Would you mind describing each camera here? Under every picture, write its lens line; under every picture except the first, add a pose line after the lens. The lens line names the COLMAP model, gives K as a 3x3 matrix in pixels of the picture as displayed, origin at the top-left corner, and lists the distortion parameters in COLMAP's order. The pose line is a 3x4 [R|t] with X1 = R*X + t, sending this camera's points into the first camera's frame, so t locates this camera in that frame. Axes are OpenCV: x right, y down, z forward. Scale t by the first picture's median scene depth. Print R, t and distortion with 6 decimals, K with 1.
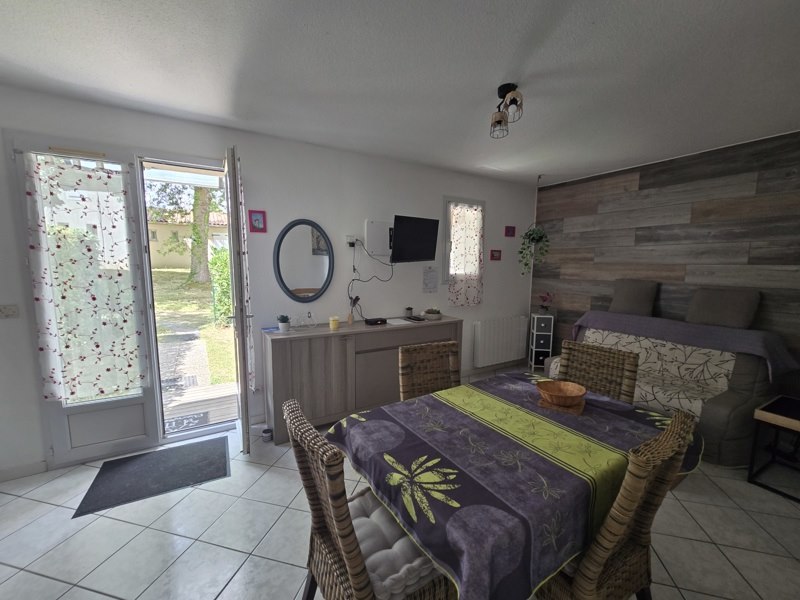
lens RADIAL K [[326.8, 0, 398.3], [0, 326.8, 303.4], [0, 0, 1]] dist [-0.001319, -0.000017]
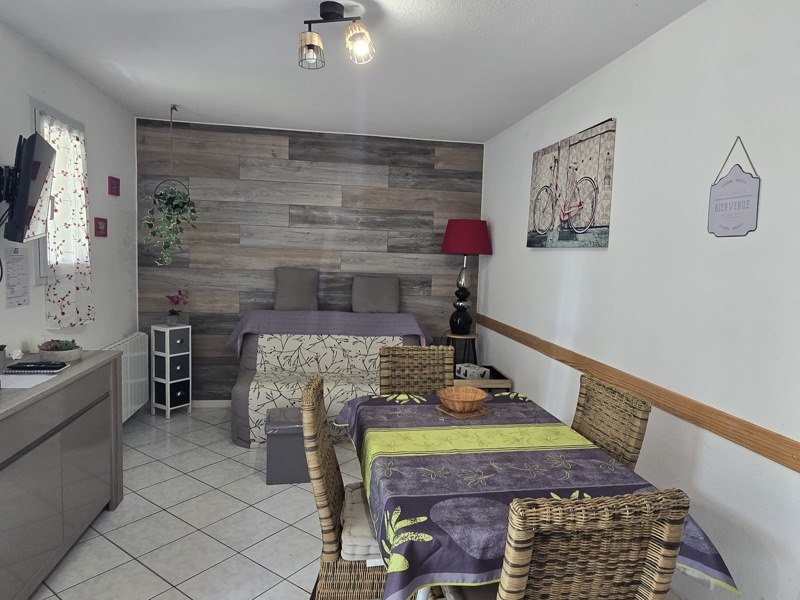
lens RADIAL K [[519.4, 0, 400.2], [0, 519.4, 298.2], [0, 0, 1]] dist [-0.007412, -0.001702]
pose [[0.381547, -0.074057, 0.921378, -0.400037], [0.077631, 0.995831, 0.047894, -0.040504], [-0.921084, 0.053254, 0.385706, 0.264979]]
